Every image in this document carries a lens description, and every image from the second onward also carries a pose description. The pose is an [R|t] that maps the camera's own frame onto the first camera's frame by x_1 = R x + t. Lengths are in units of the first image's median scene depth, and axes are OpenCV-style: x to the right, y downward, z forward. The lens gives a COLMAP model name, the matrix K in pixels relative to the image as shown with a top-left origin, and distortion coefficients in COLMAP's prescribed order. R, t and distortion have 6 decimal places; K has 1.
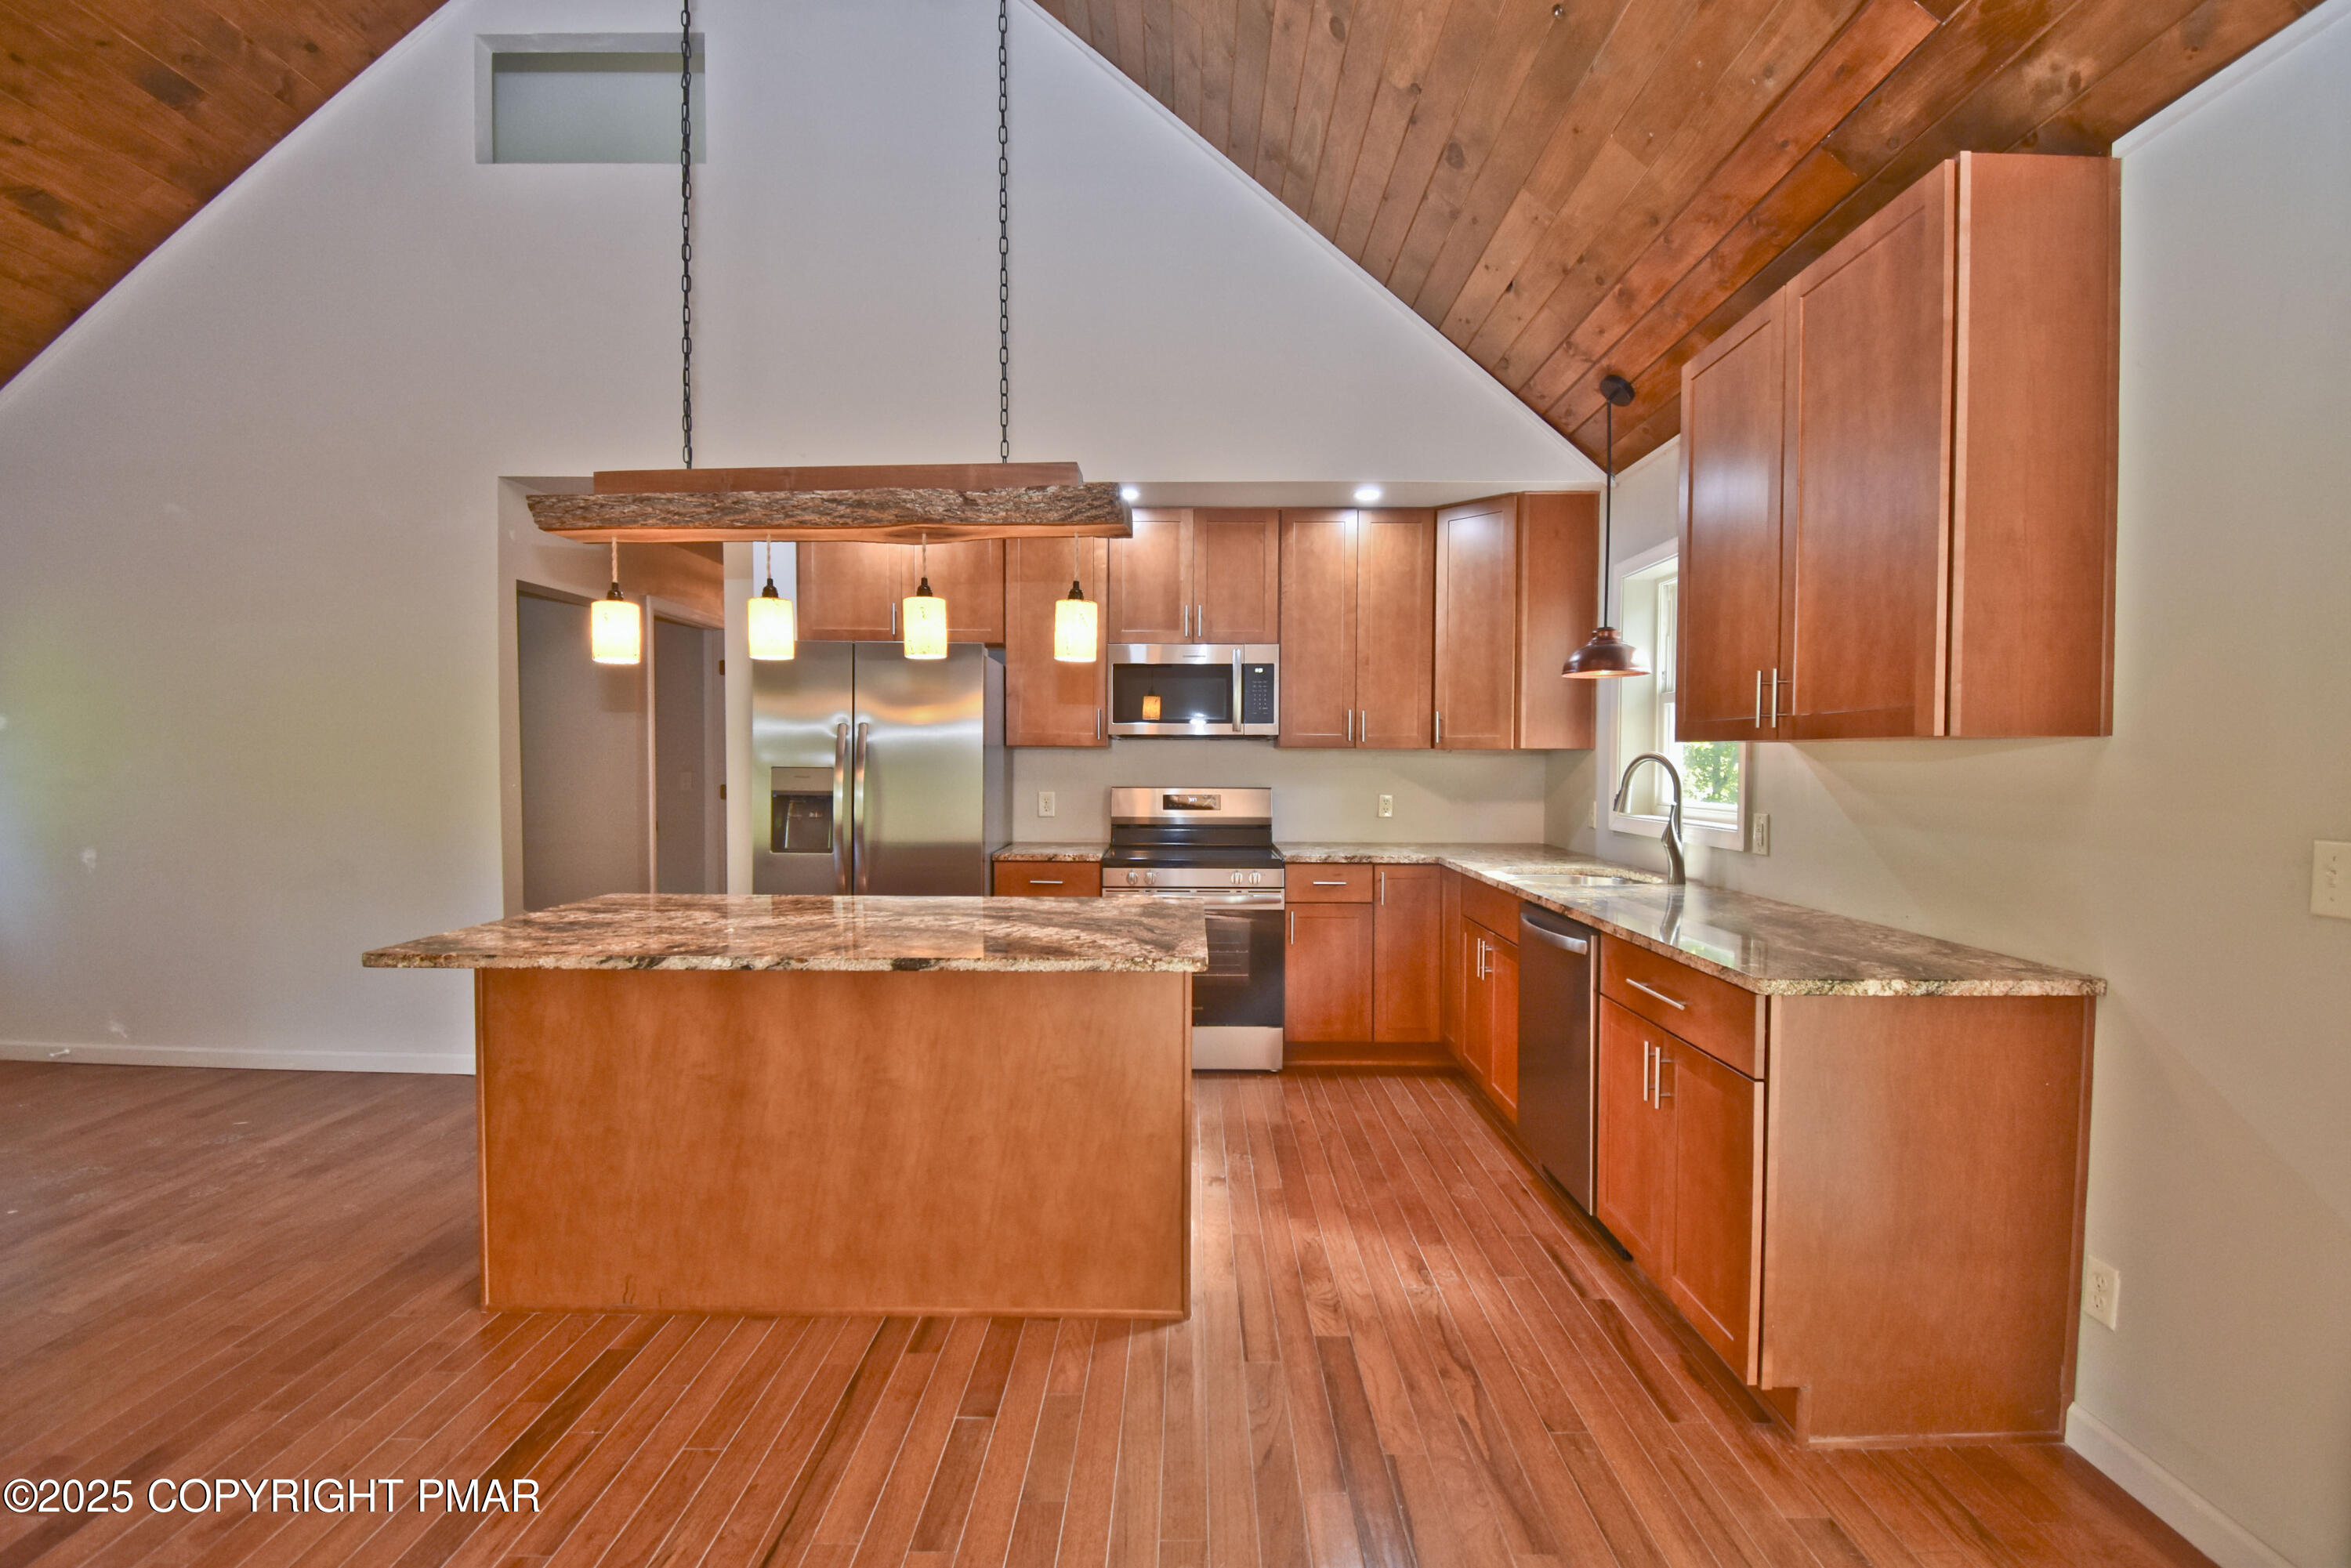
lens RADIAL K [[1049.5, 0, 1182.2], [0, 1049.5, 796.4], [0, 0, 1]] dist [0.013840, -0.020272]
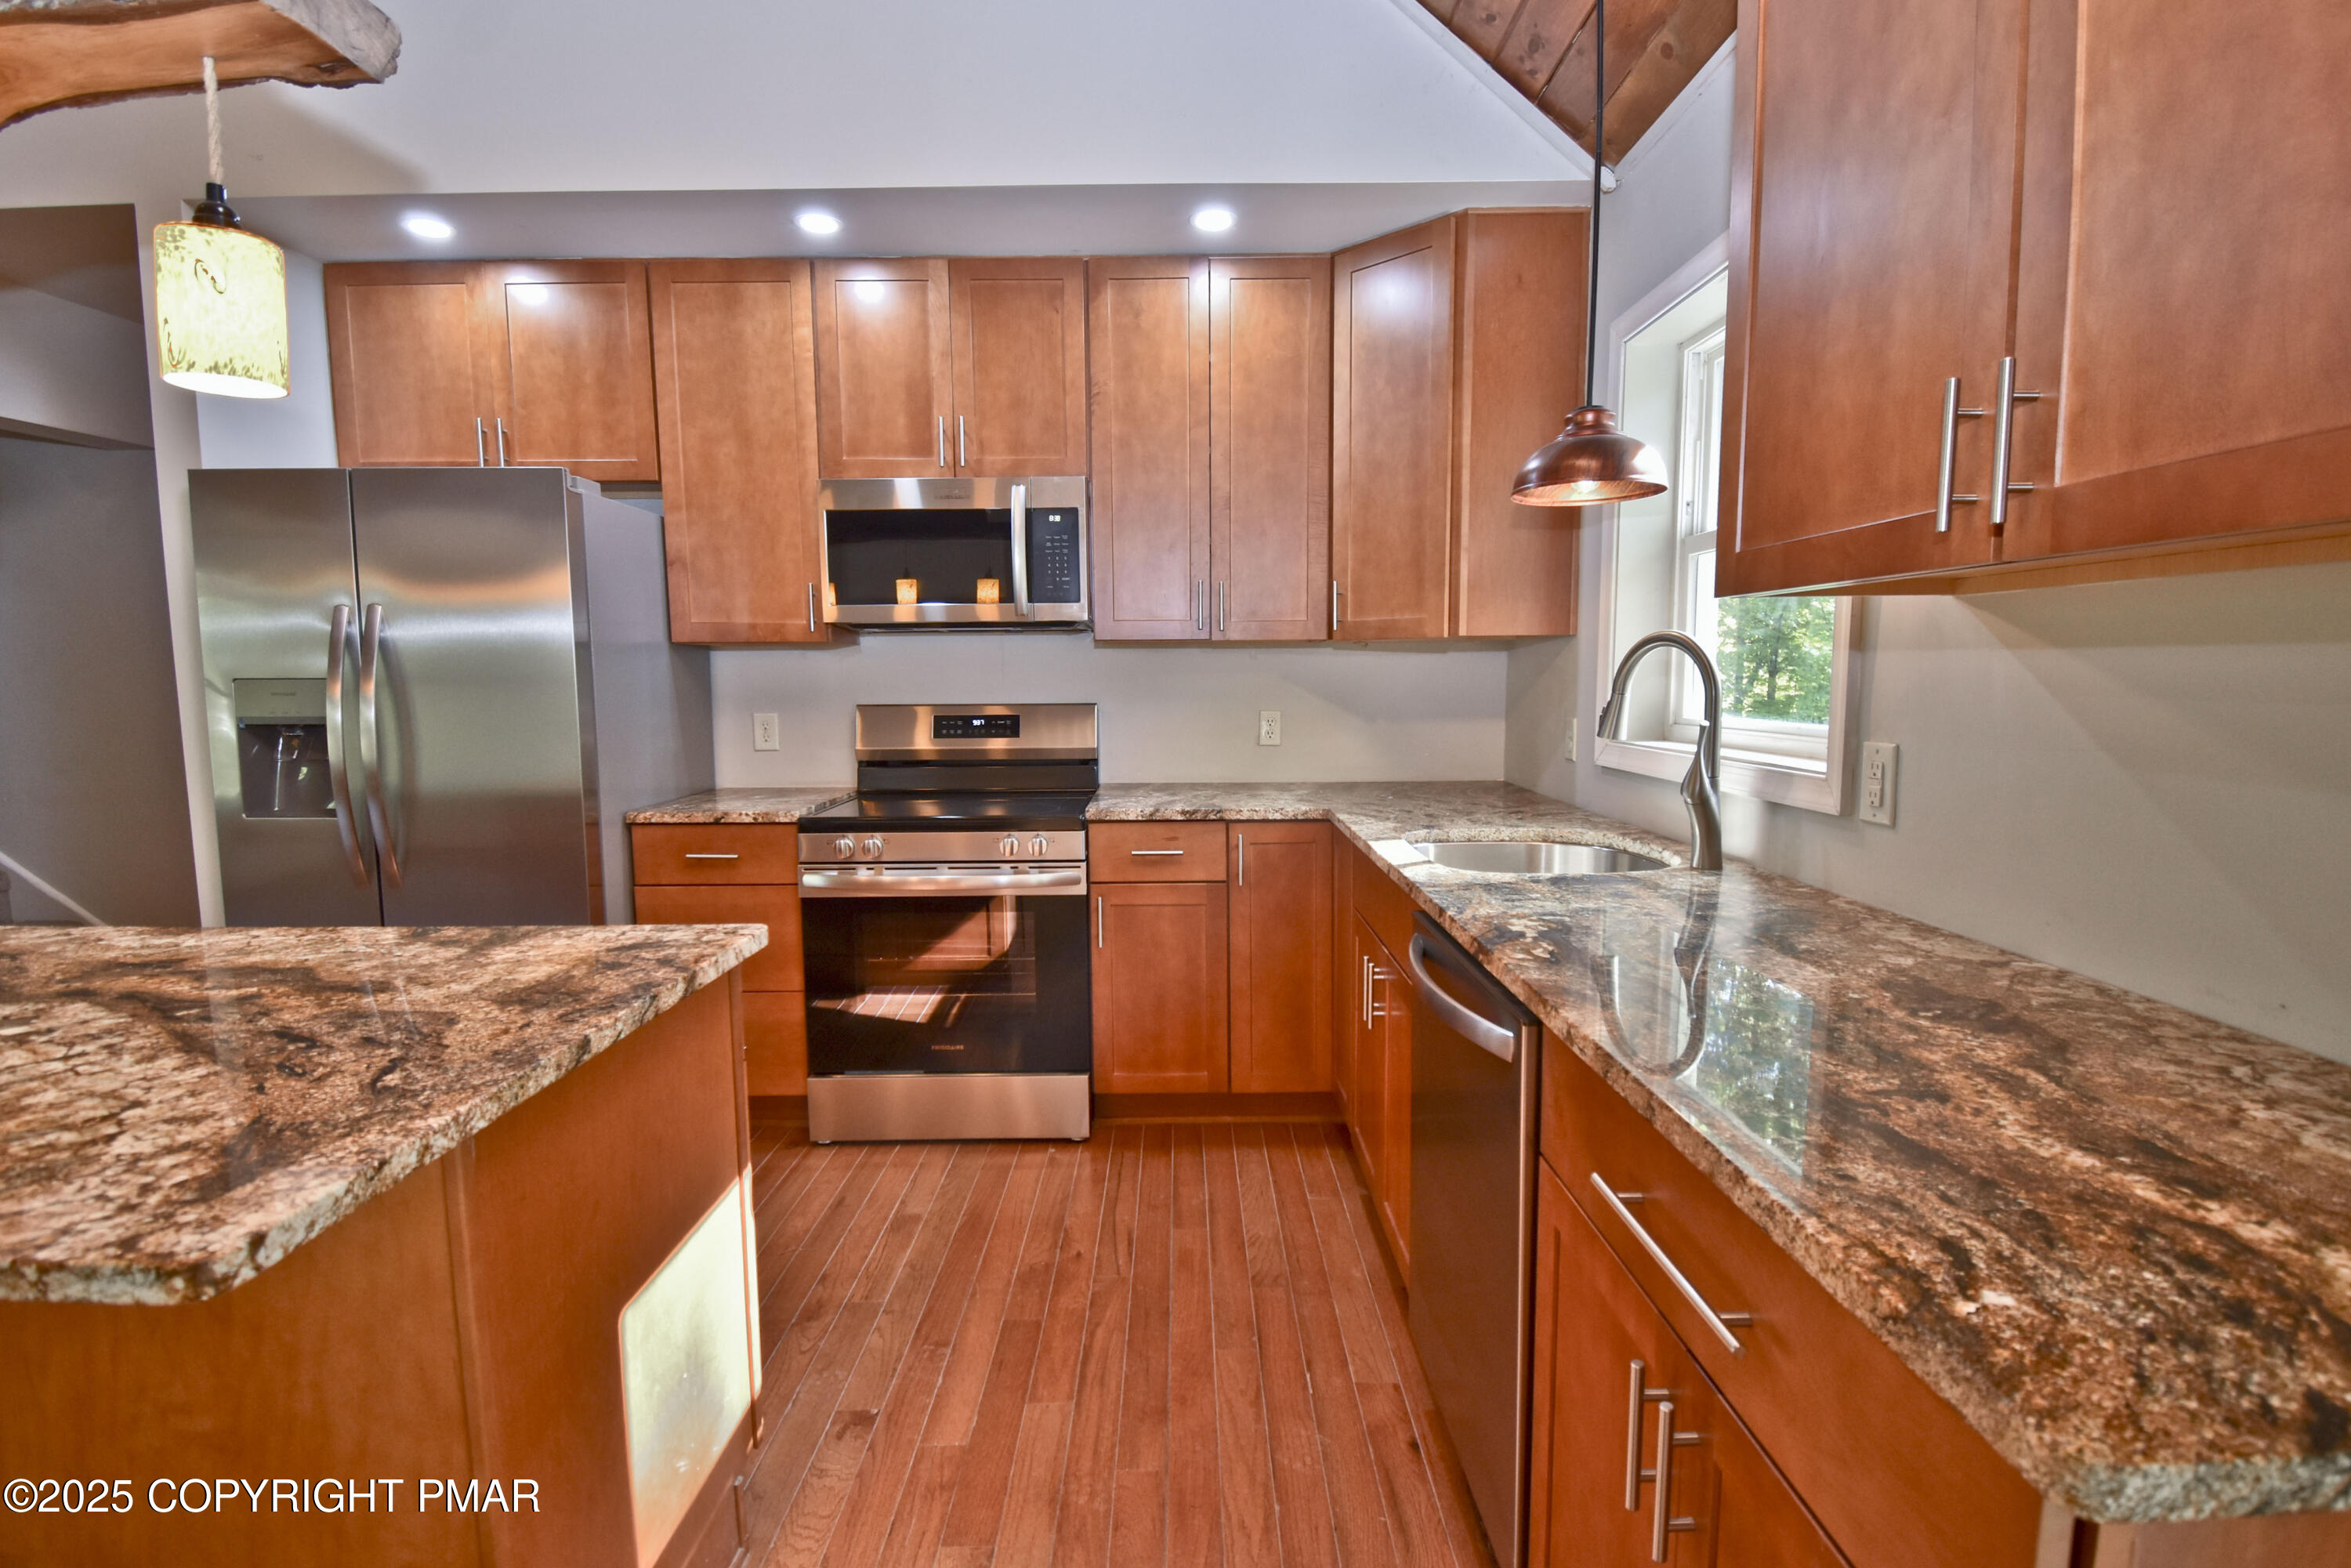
lens RADIAL K [[1099.8, 0, 1179.0], [0, 1099.8, 794.5], [0, 0, 1]] dist [0.022043, -0.024972]
pose [[0.999915, -0.012342, 0.004116, 0.188106], [0.012007, 0.997229, 0.073417, -0.001664], [-0.005011, -0.073362, 0.997293, 0.419571]]
